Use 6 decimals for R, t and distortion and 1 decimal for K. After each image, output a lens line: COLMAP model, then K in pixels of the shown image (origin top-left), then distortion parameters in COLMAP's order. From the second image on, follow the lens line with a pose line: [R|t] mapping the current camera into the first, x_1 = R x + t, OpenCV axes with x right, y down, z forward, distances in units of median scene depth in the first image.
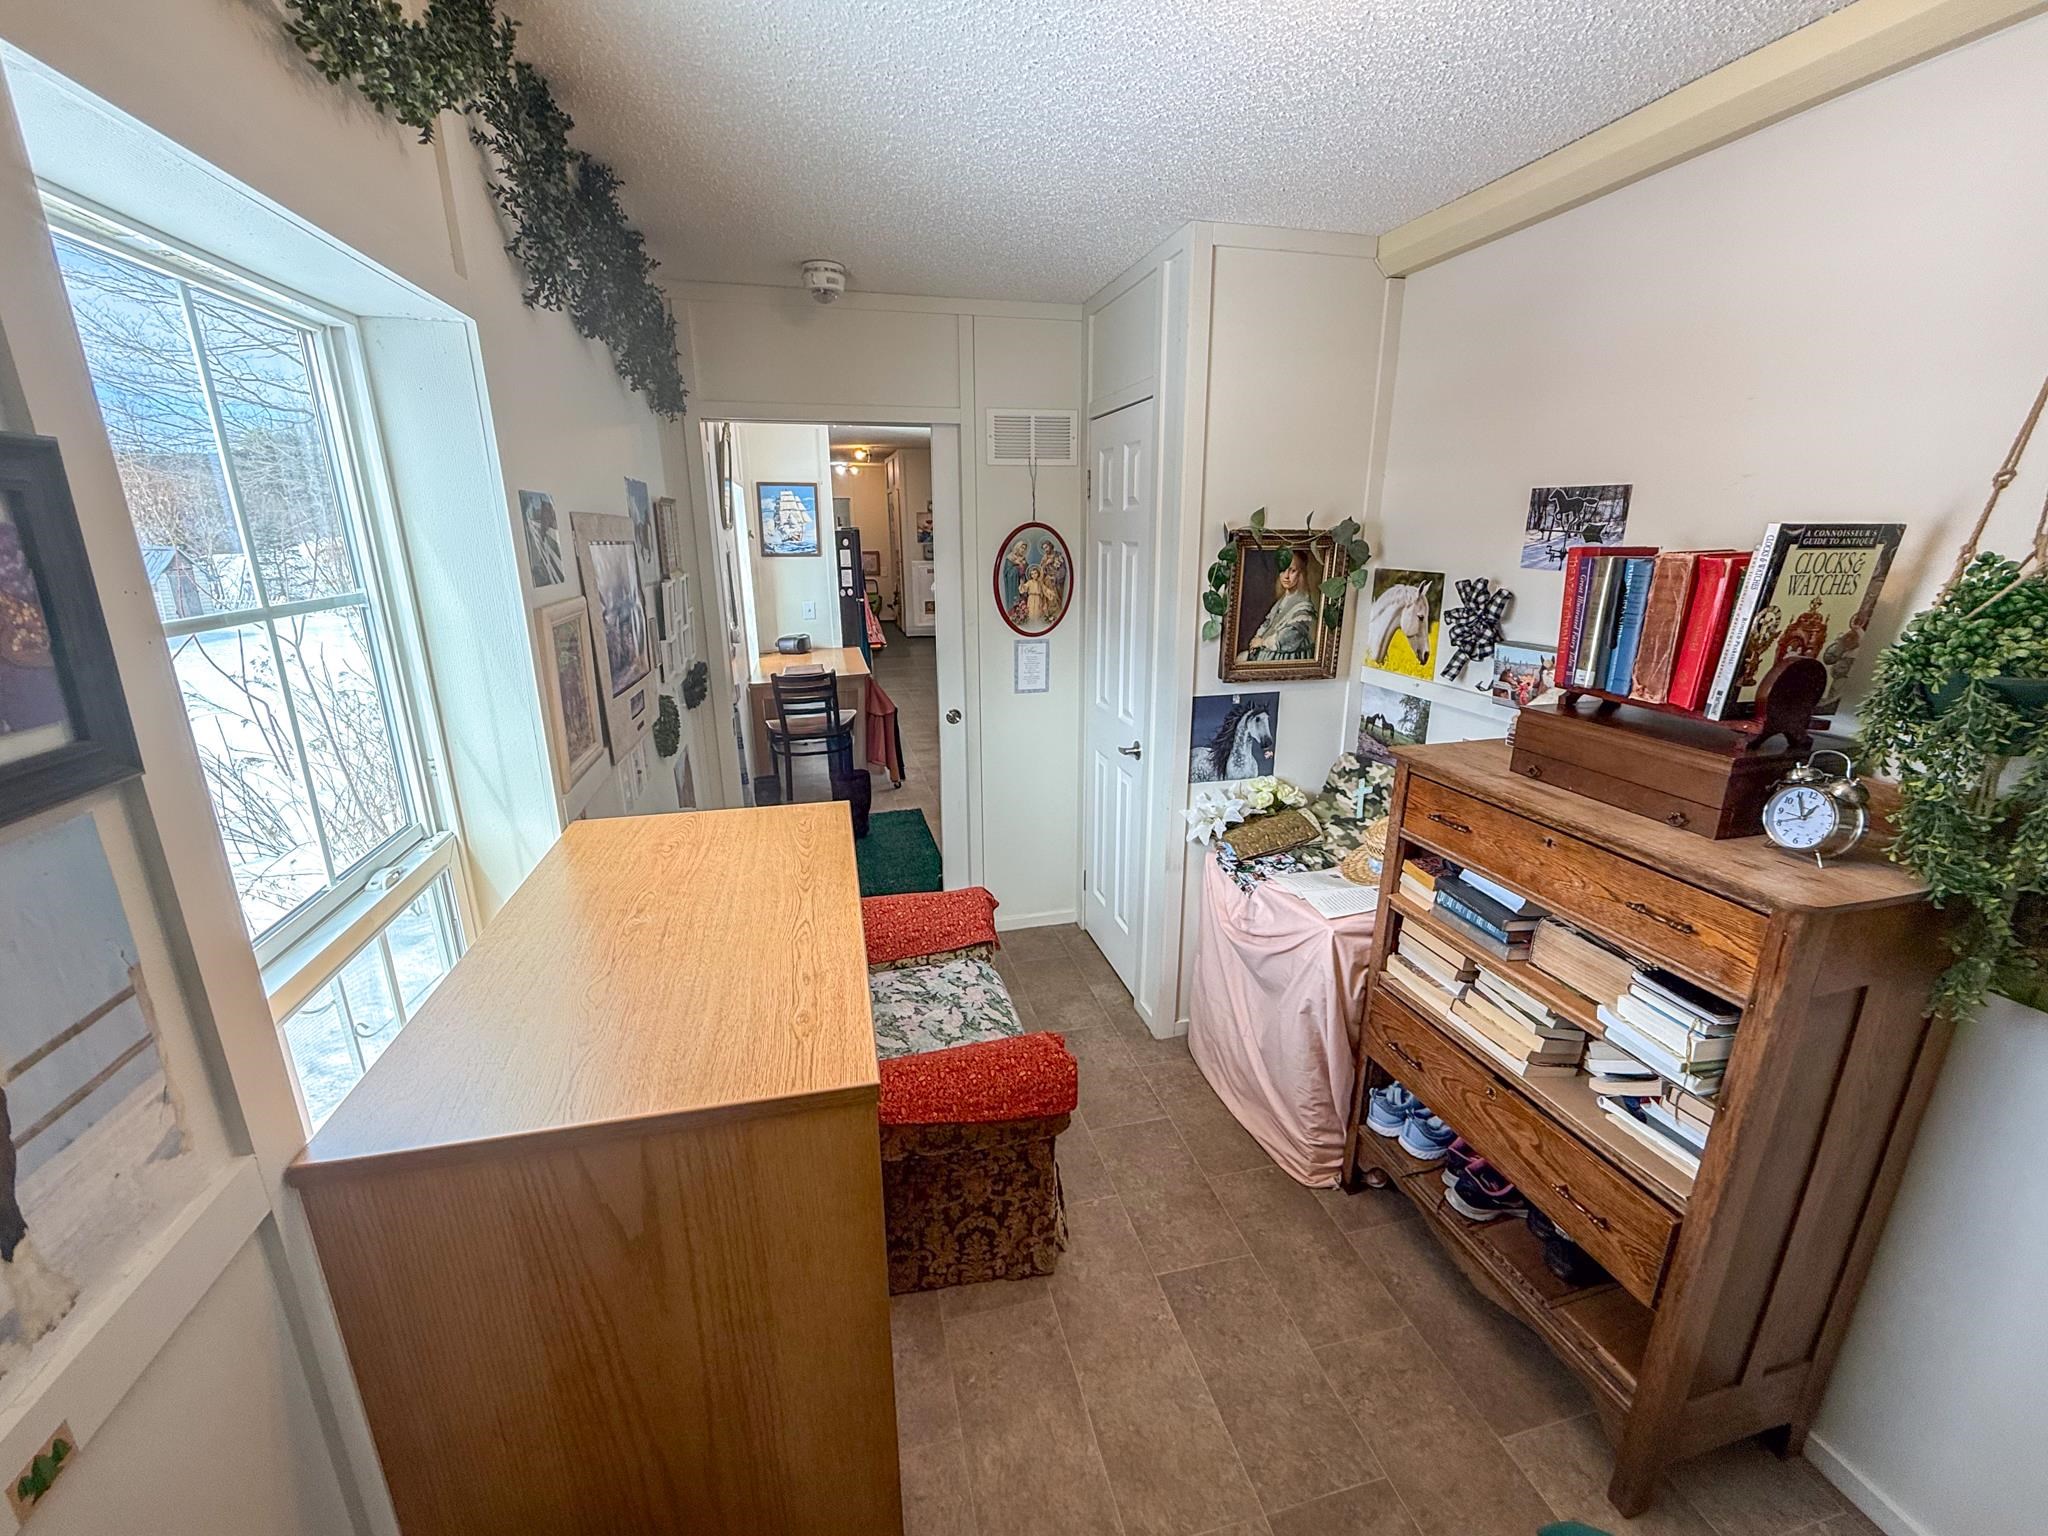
lens RADIAL K [[826.7, 0, 1006.2], [0, 826.7, 768.5], [0, 0, 1]] dist [-0.004102, 0.000741]
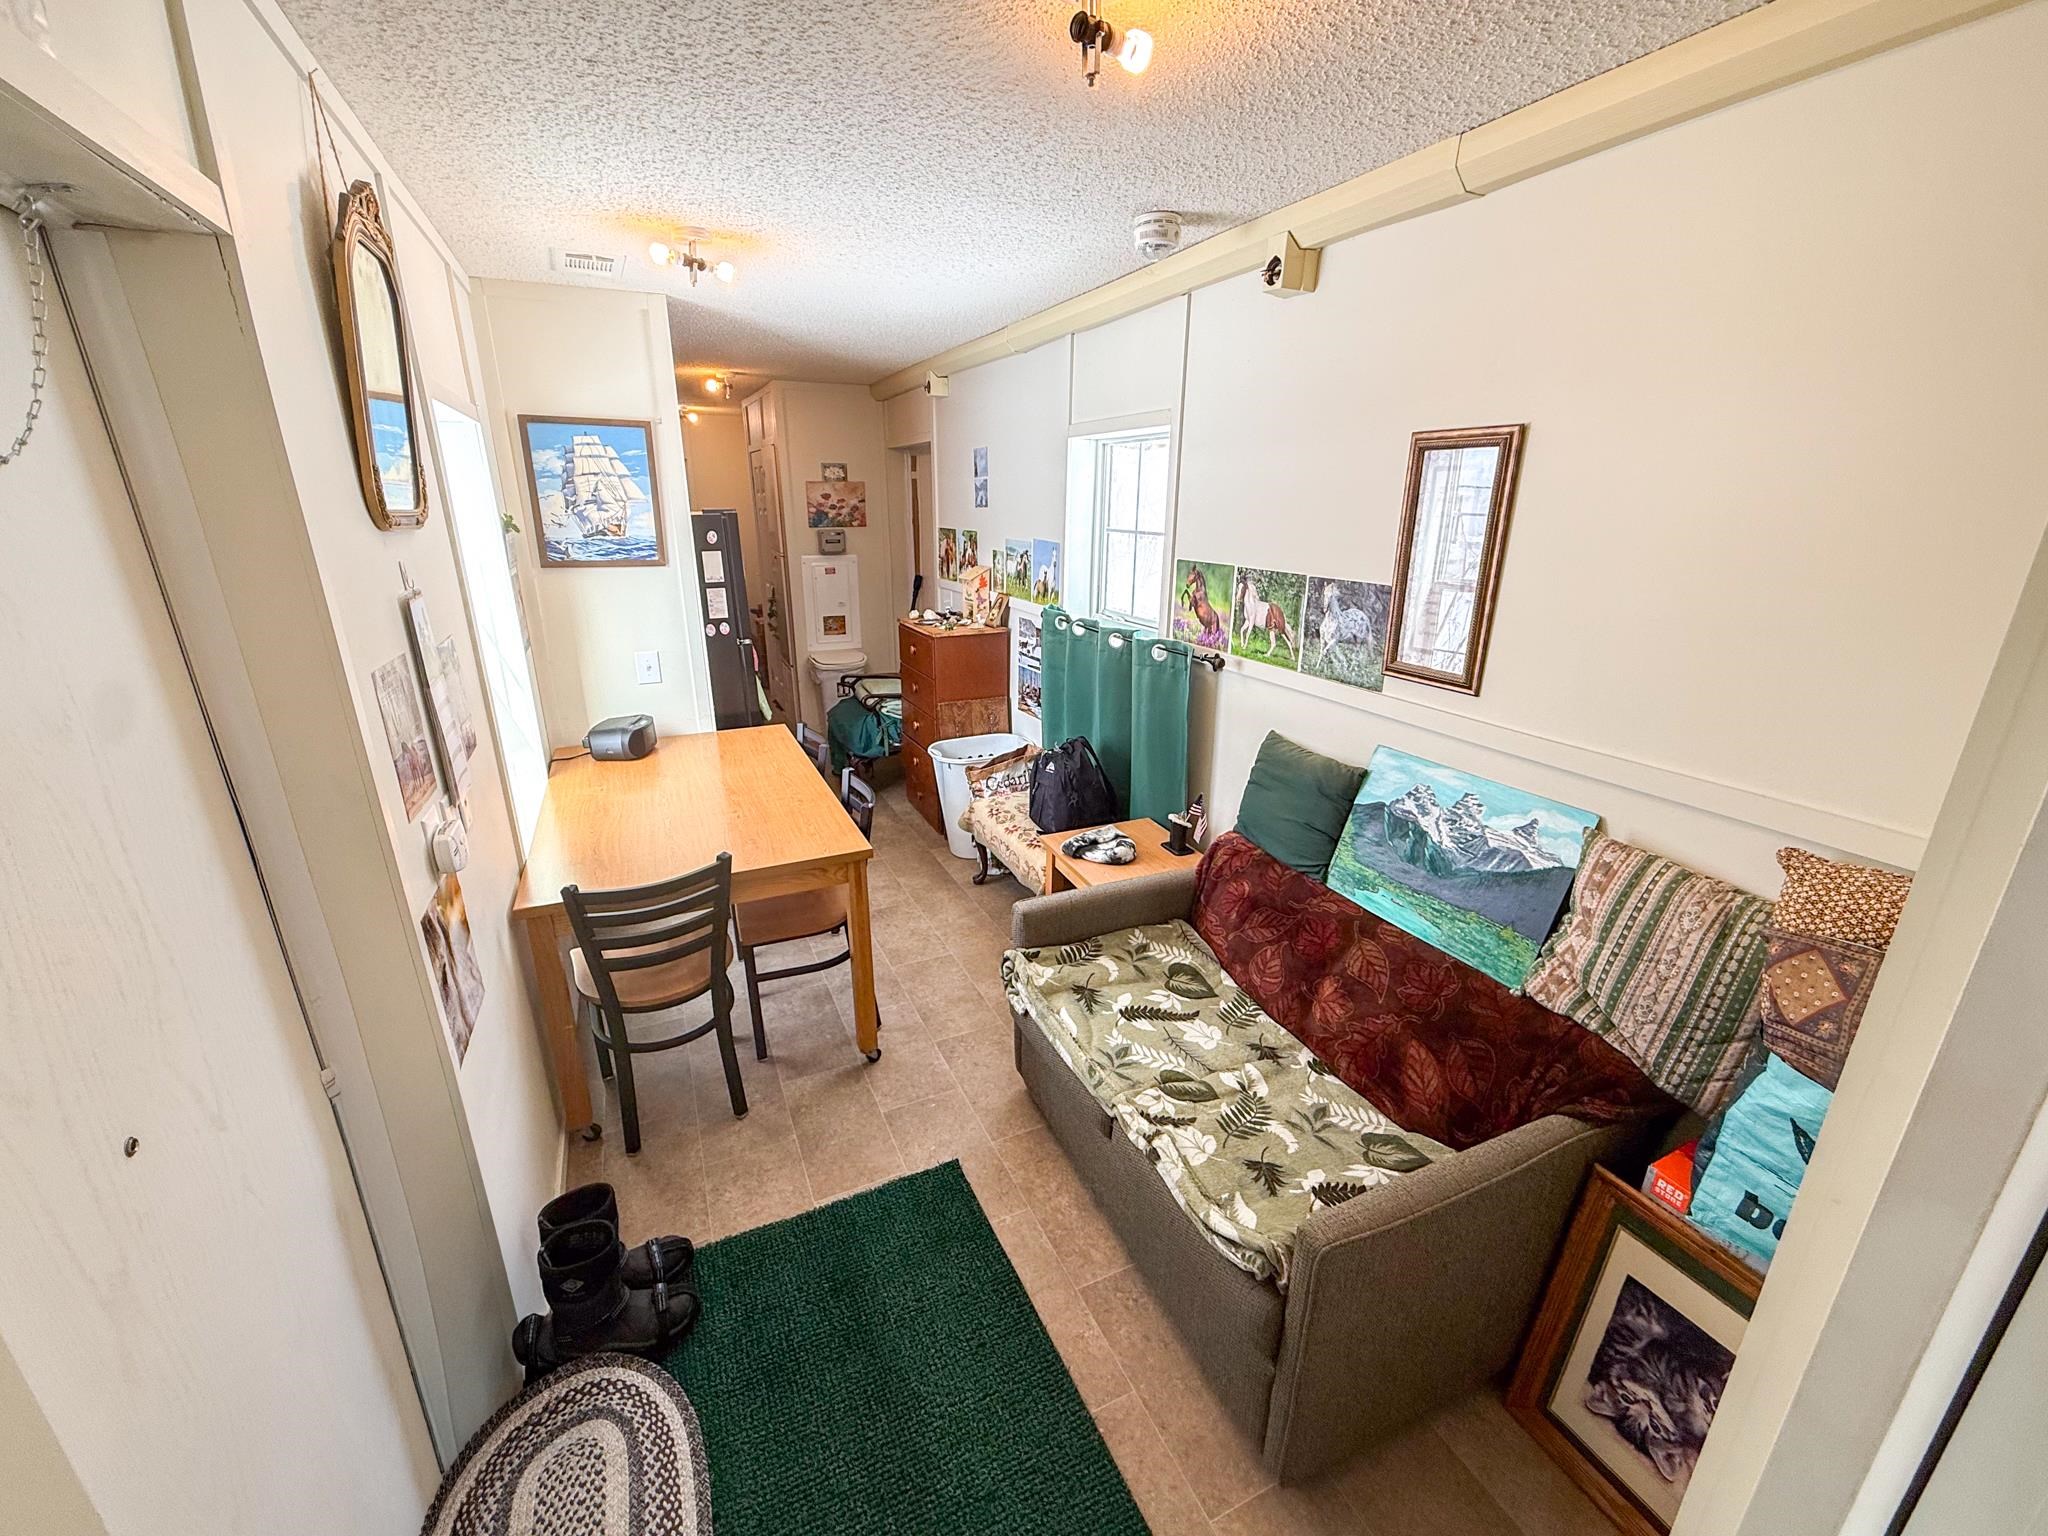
lens RADIAL K [[826.7, 0, 1041.9], [0, 826.7, 763.7], [0, 0, 1]] dist [-0.004102, 0.000741]
pose [[0.970998, -0.054722, 0.232740, -0.252568], [0.048390, 0.998289, 0.032833, -0.283718], [-0.234139, -0.020618, 0.971985, 0.898410]]
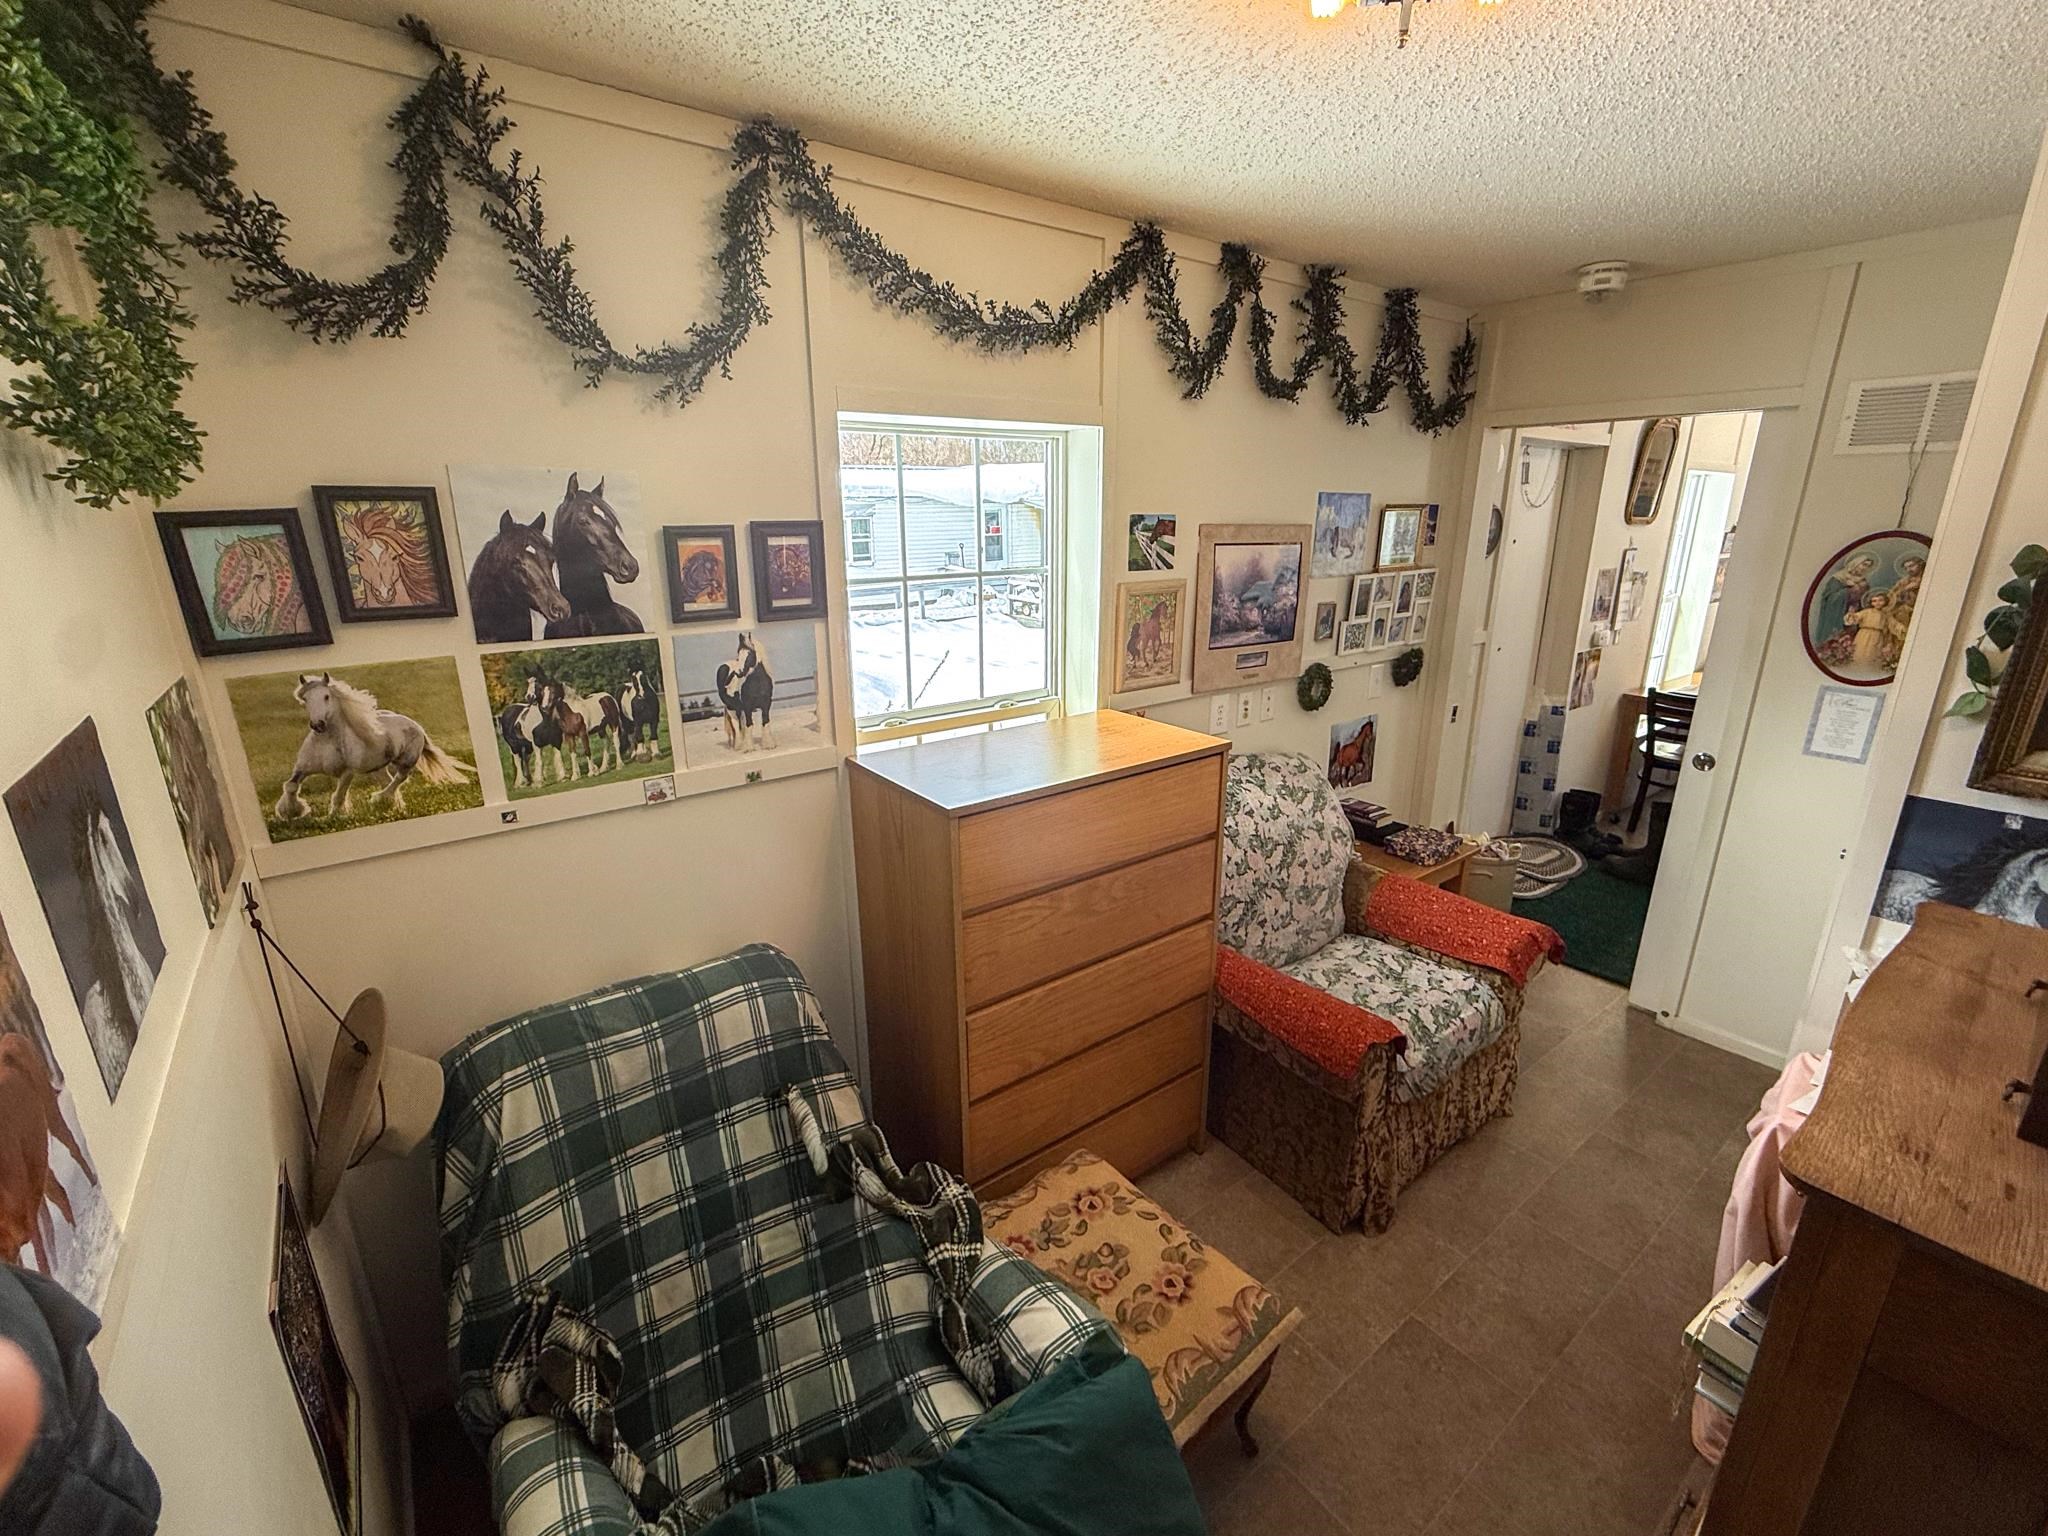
lens RADIAL K [[867.3, 0, 1040.3], [0, 867.3, 769.1], [0, 0, 1]] dist [-0.022929, 0.000002]
pose [[0.398586, 0.263366, -0.878503, 0.452377], [-0.250857, 0.952660, 0.171782, -0.038973], [0.882157, 0.151908, 0.445784, 0.042105]]
